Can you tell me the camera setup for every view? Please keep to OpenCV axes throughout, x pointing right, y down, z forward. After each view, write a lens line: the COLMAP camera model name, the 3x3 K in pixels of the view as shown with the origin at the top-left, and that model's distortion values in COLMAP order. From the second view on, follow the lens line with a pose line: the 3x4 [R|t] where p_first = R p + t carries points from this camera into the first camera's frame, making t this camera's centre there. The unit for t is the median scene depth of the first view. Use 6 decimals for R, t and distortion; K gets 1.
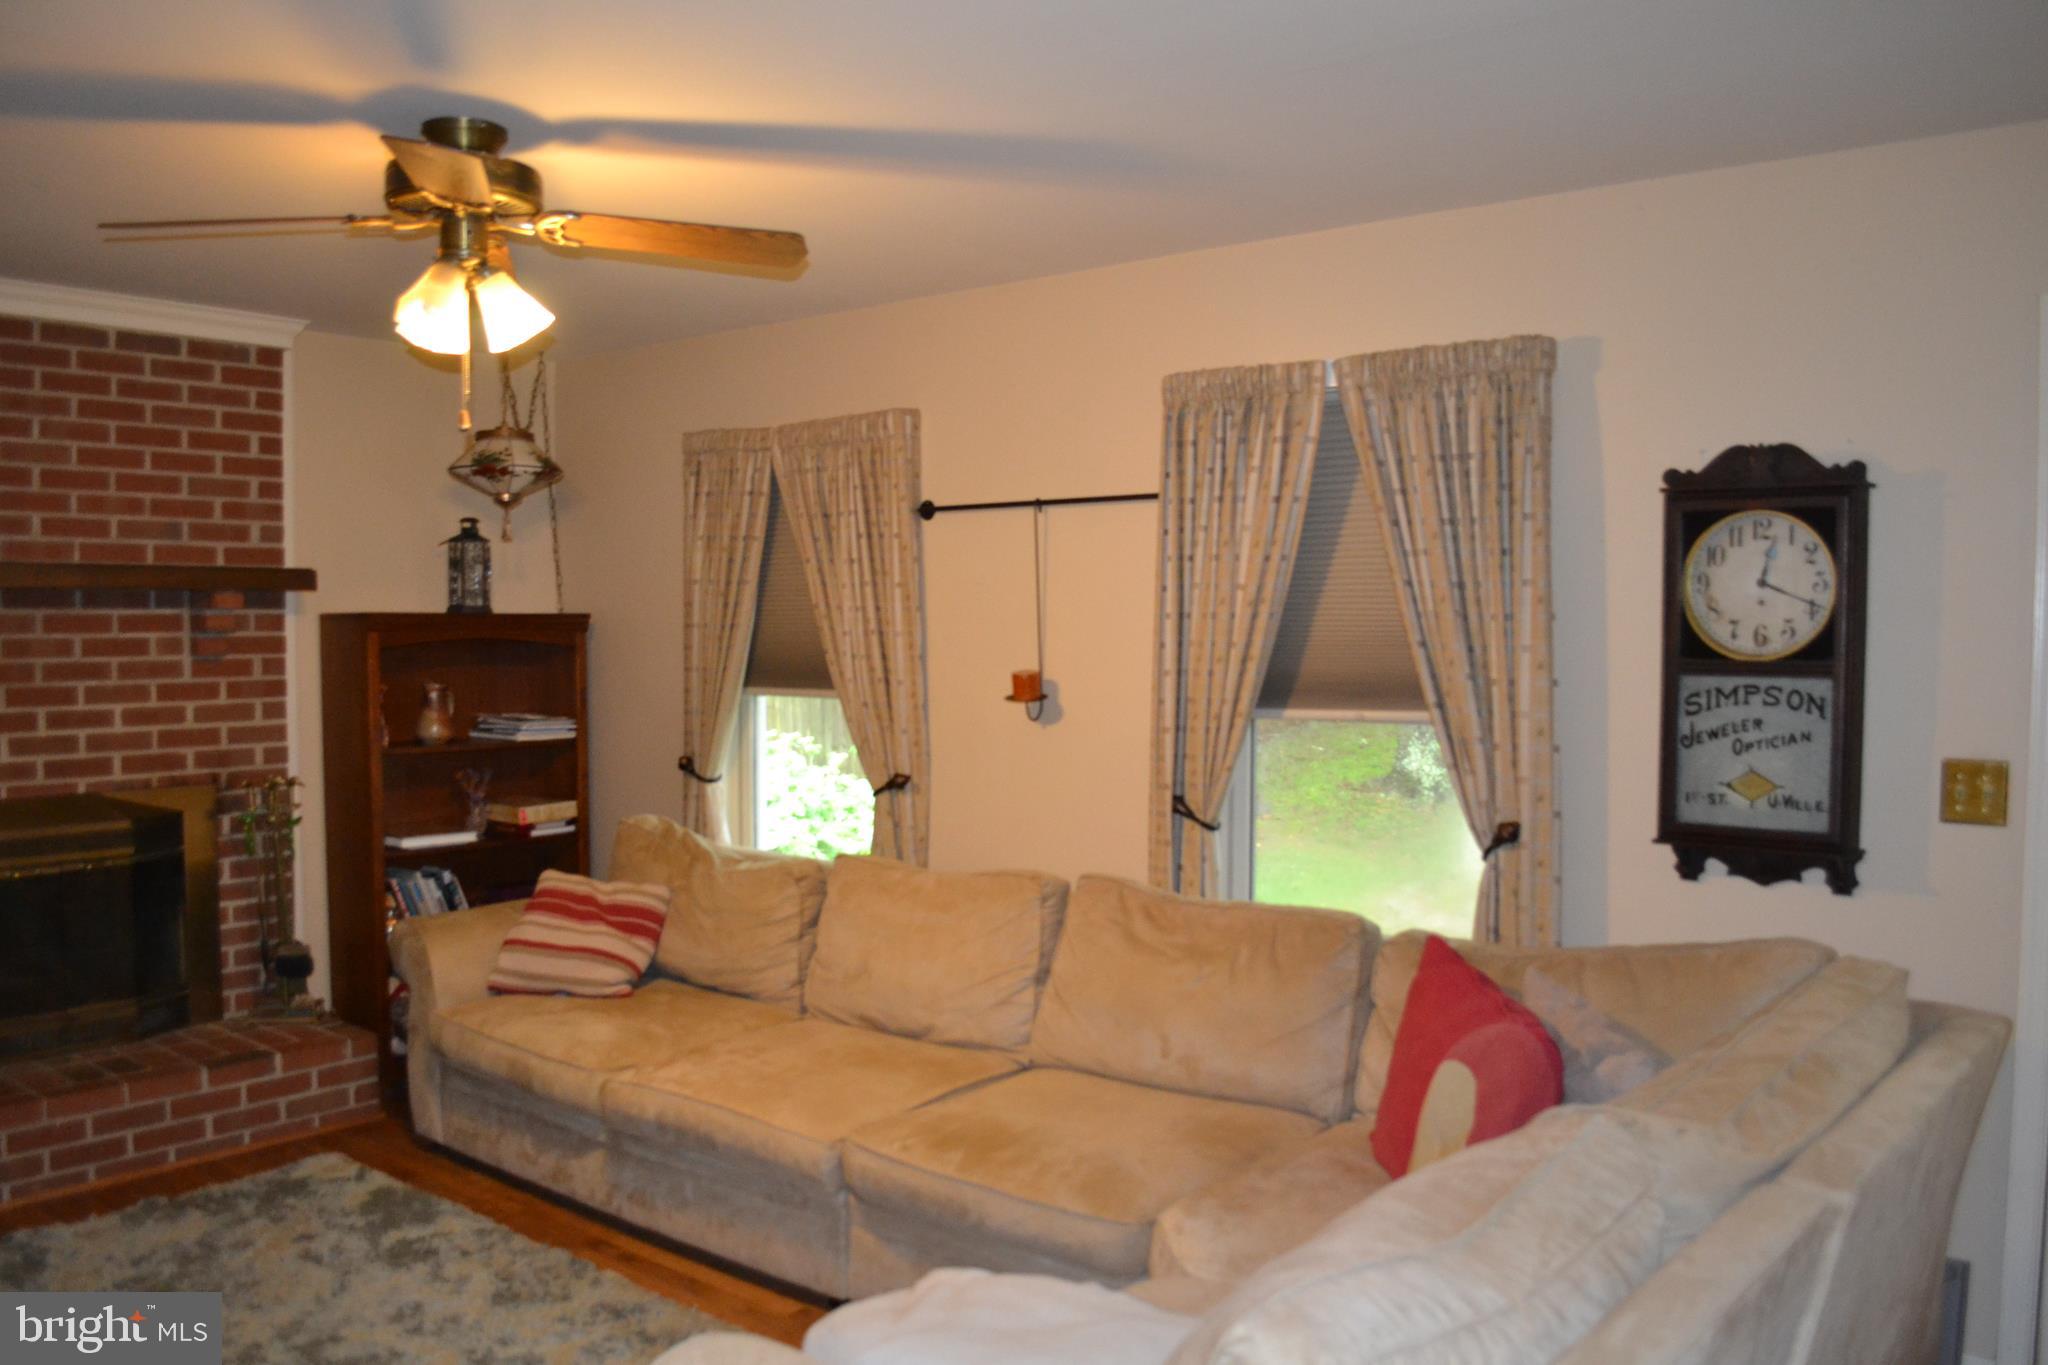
lens RADIAL K [[1643.9, 0, 1023.9], [0, 1643.9, 701.5], [0, 0, 1]] dist [-0.082730, 0.008812]
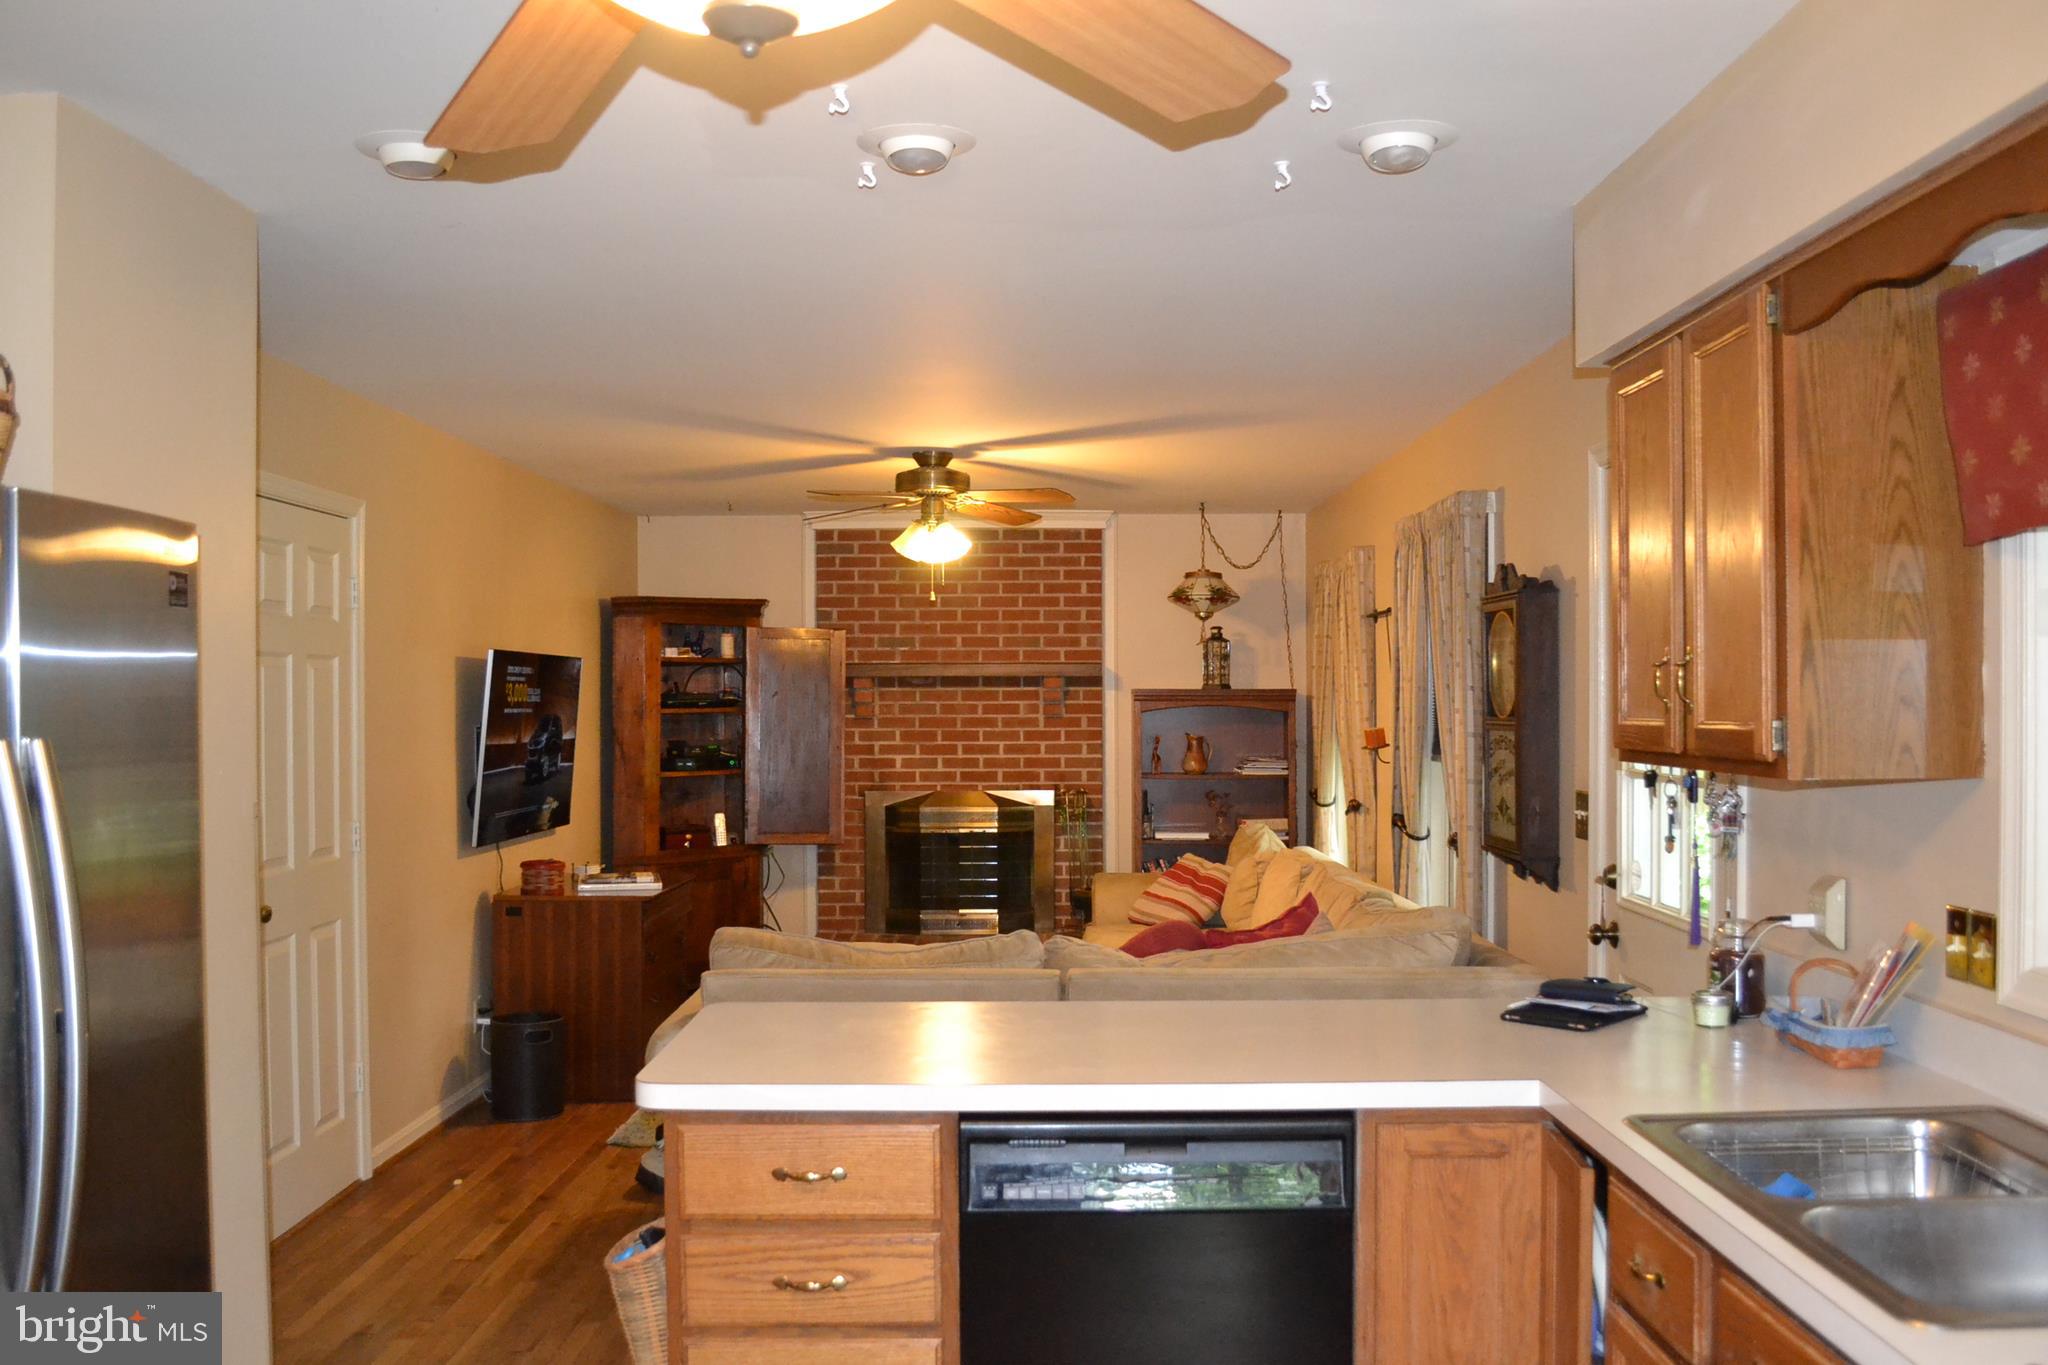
lens RADIAL K [[1764.2, 0, 1021.2], [0, 1764.2, 693.8], [0, 0, 1]] dist [-0.000945, 0.001270]
pose [[0.629871, -0.004020, -0.776689, 0.918741], [-0.035127, 0.998816, -0.033656, 0.013277], [0.775905, 0.048482, 0.628984, -0.195444]]
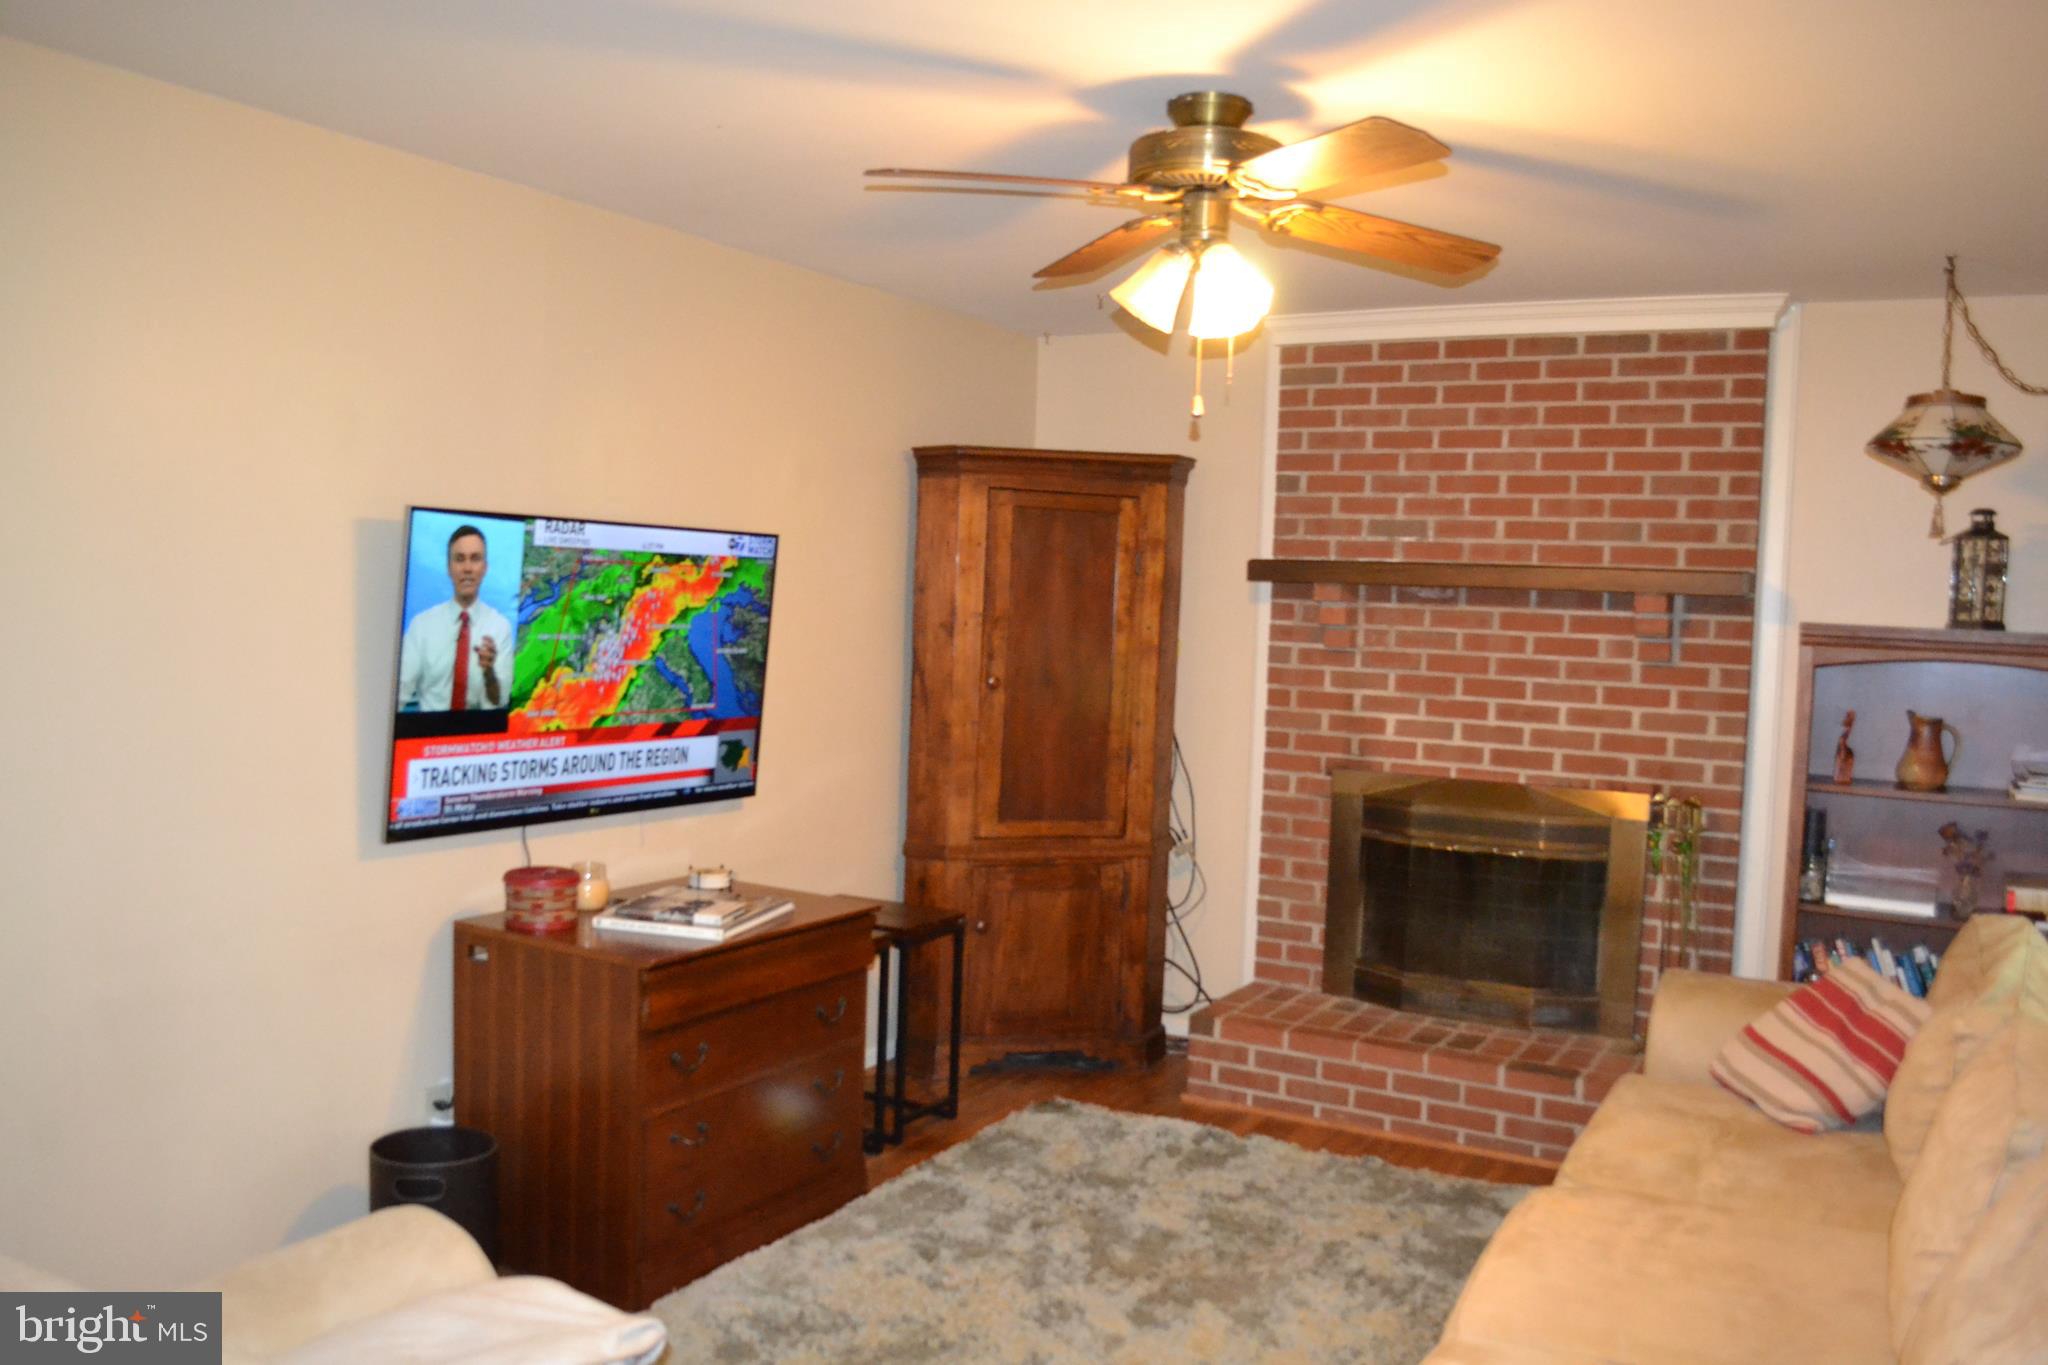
lens RADIAL K [[1643.9, 0, 1023.9], [0, 1643.9, 701.5], [0, 0, 1]] dist [-0.082730, 0.008812]
pose [[0.166573, 0.069437, -0.983581, 0.385142], [-0.083919, 0.994896, 0.056024, -0.027439], [0.982452, 0.073209, 0.171550, 0.467822]]
